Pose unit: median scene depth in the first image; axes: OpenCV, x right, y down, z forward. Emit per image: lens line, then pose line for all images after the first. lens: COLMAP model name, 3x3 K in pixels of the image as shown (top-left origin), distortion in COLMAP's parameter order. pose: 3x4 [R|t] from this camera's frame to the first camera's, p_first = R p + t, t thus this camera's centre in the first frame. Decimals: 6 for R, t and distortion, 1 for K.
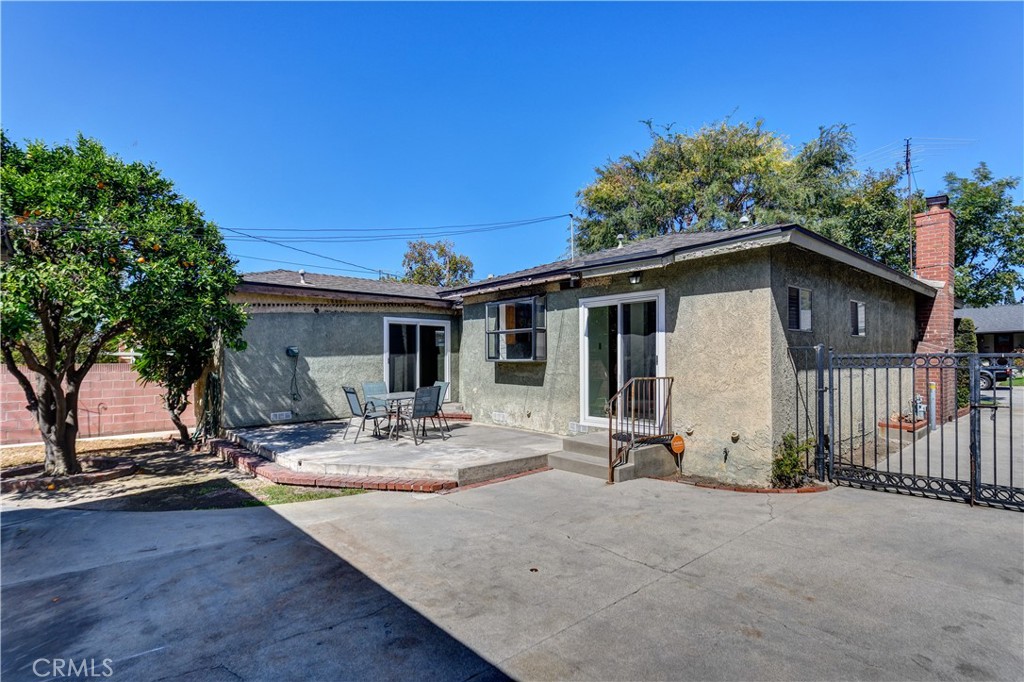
lens RADIAL K [[484.3, 0, 510.7], [0, 484.3, 366.9], [0, 0, 1]] dist [0.022452, -0.016790]
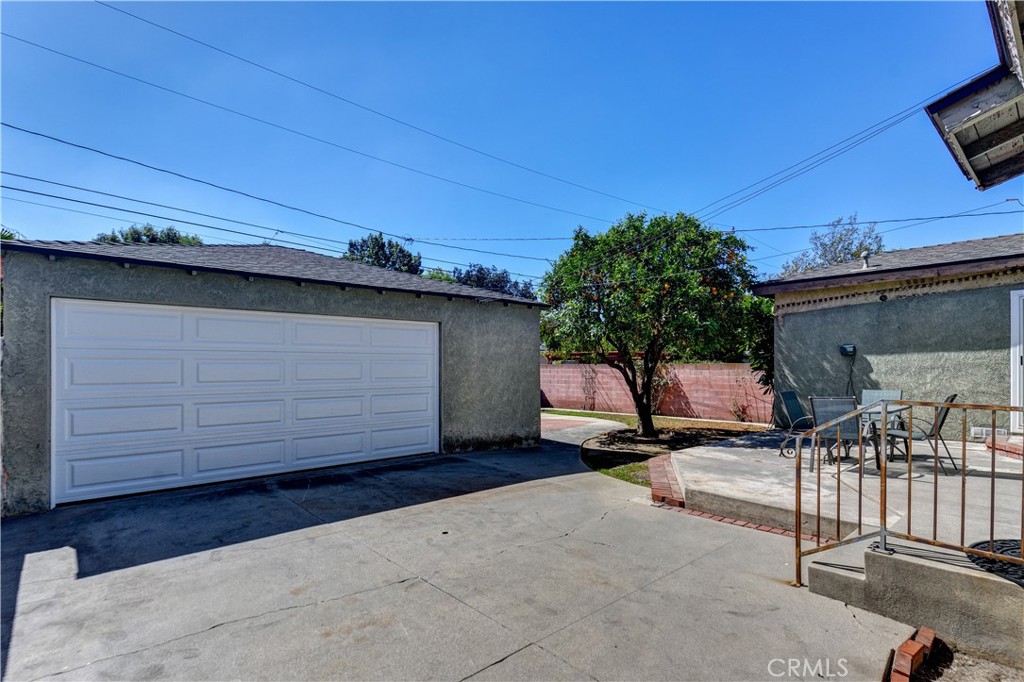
lens RADIAL K [[490.6, 0, 502.4], [0, 490.6, 366.1], [0, 0, 1]] dist [0.021184, -0.001230]
pose [[0.024658, 0.011078, -0.999635, 0.725331], [-0.007232, 0.999914, 0.010902, -0.013350], [0.999670, 0.006960, 0.024736, 0.617226]]
